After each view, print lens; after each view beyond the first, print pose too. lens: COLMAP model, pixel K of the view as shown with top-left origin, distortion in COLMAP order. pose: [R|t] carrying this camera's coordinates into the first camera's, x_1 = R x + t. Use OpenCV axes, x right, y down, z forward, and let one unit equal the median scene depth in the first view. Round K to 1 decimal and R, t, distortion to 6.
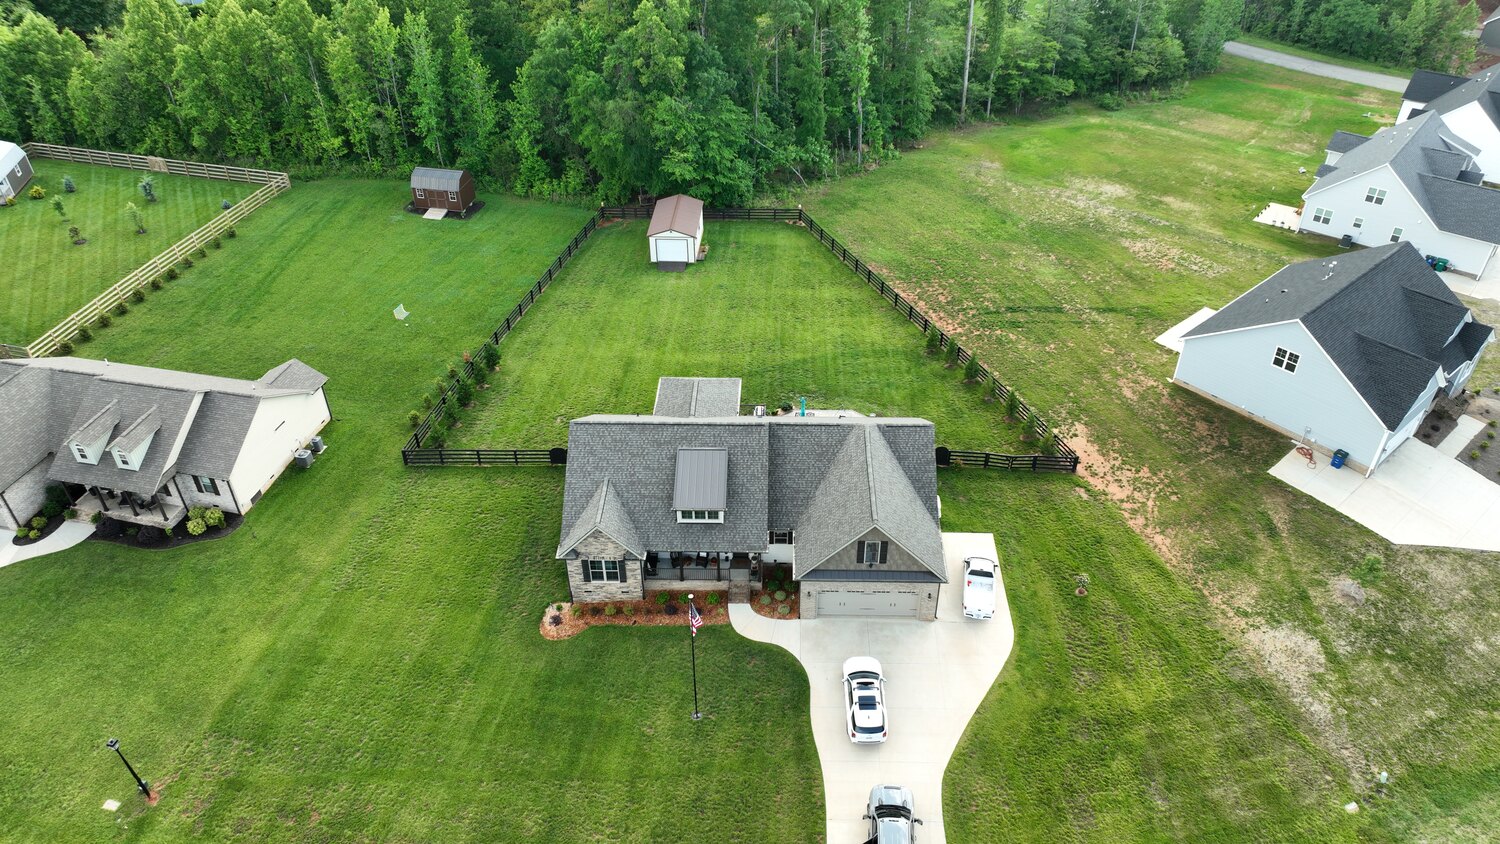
lens RADIAL K [[1058.2, 0, 750.0], [0, 1058.2, 422.0], [0, 0, 1]] dist [-0.020258, 0.035923]
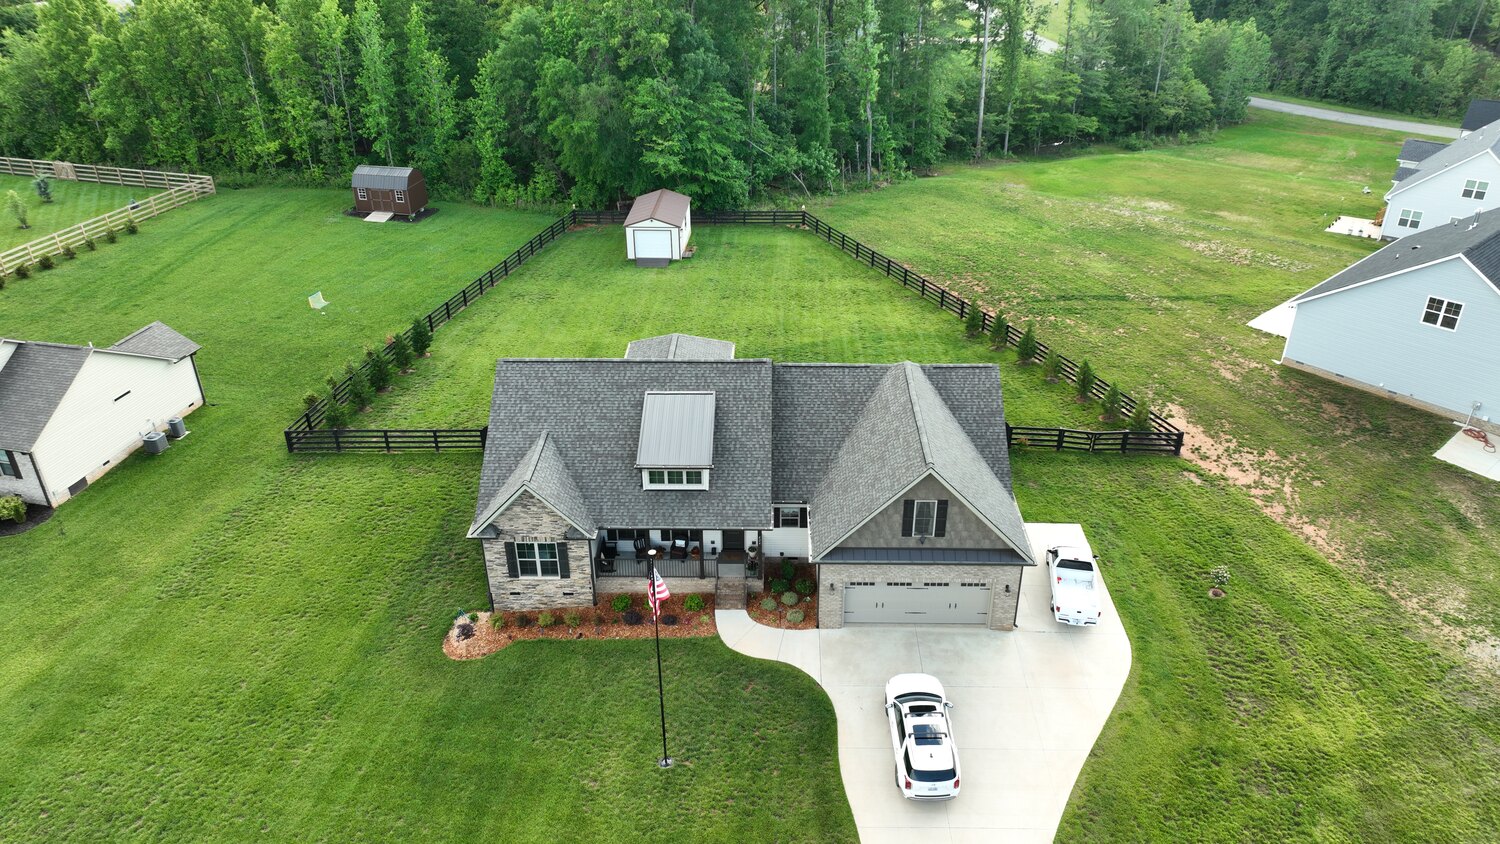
lens RADIAL K [[1058.2, 0, 750.0], [0, 1058.2, 422.0], [0, 0, 1]] dist [-0.020258, 0.035923]
pose [[0.999989, -0.001919, 0.004280, -0.000373], [0.002468, 0.991231, -0.132119, 0.123489], [-0.003989, 0.132128, 0.991225, 0.255194]]
